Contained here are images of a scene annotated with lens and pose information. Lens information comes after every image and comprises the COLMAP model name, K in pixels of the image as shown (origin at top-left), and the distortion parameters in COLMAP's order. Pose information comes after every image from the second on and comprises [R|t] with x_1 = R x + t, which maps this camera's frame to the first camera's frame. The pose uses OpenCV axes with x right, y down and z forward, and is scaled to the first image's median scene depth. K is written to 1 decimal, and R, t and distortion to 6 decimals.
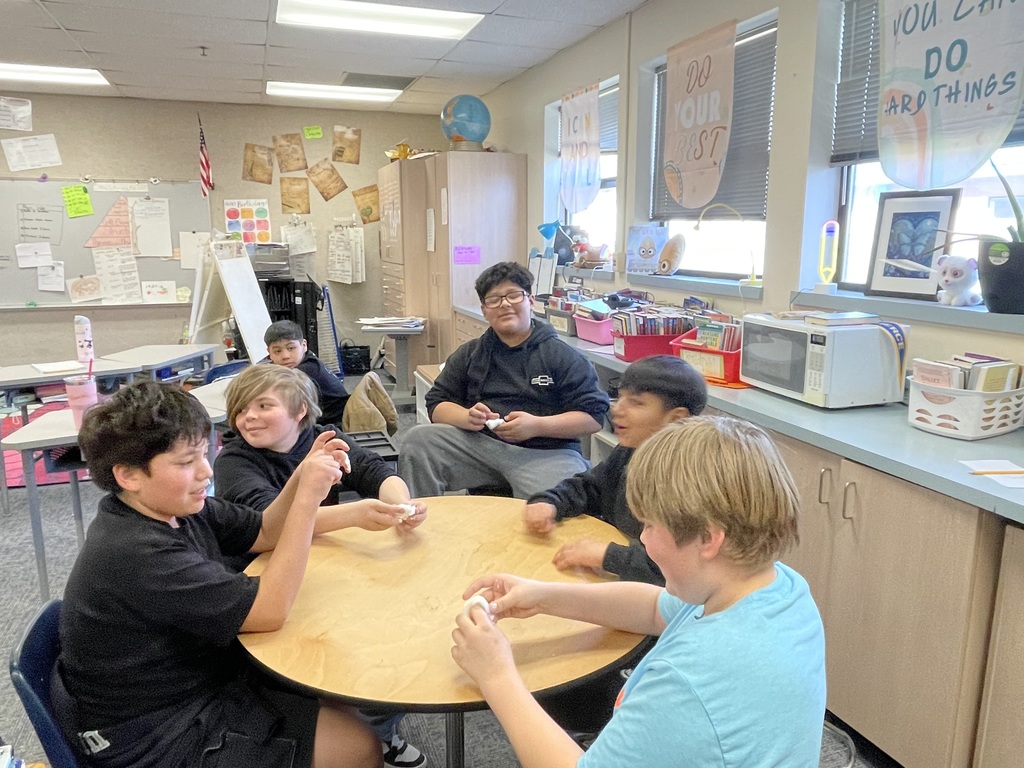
lens RADIAL K [[732.1, 0, 510.6], [0, 732.1, 363.9], [0, 0, 1]] dist [-0.006806, 0.000225]
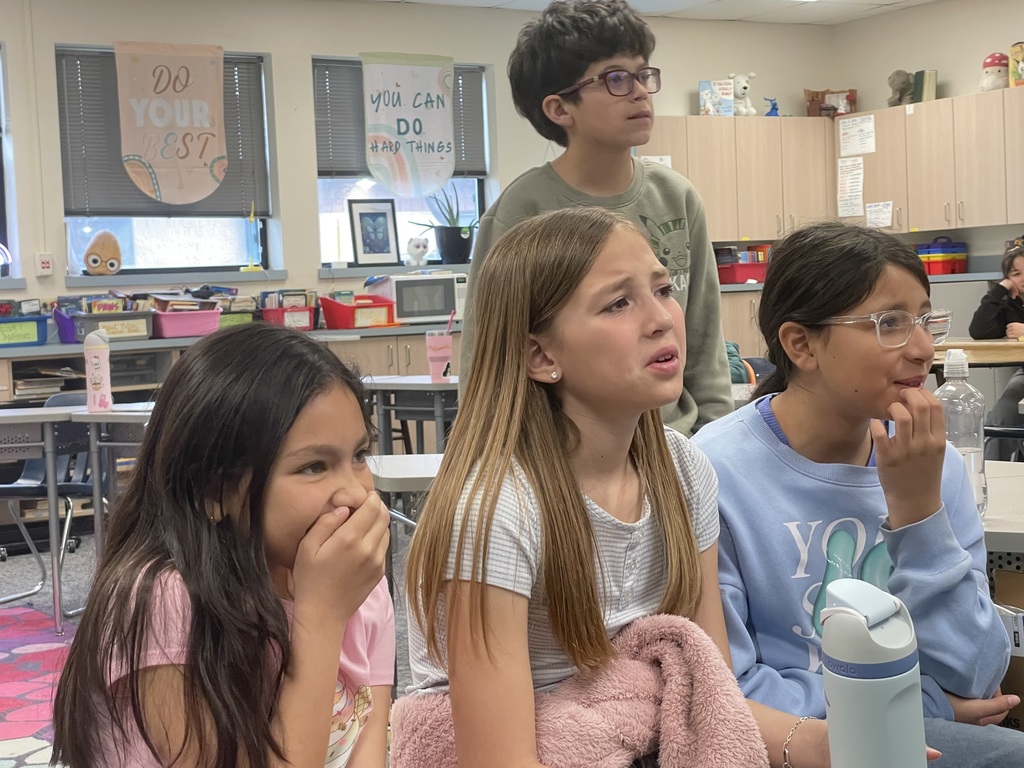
lens RADIAL K [[1745.7, 0, 512.0], [0, 1745.7, 384.0], [0, 0, 1]] dist [0.196584, 0.111126]
pose [[-0.231463, -0.044787, 0.971812, -3.078548], [0.216044, 0.971629, 0.096235, -0.140320], [-0.948552, 0.232229, -0.215220, 1.545732]]
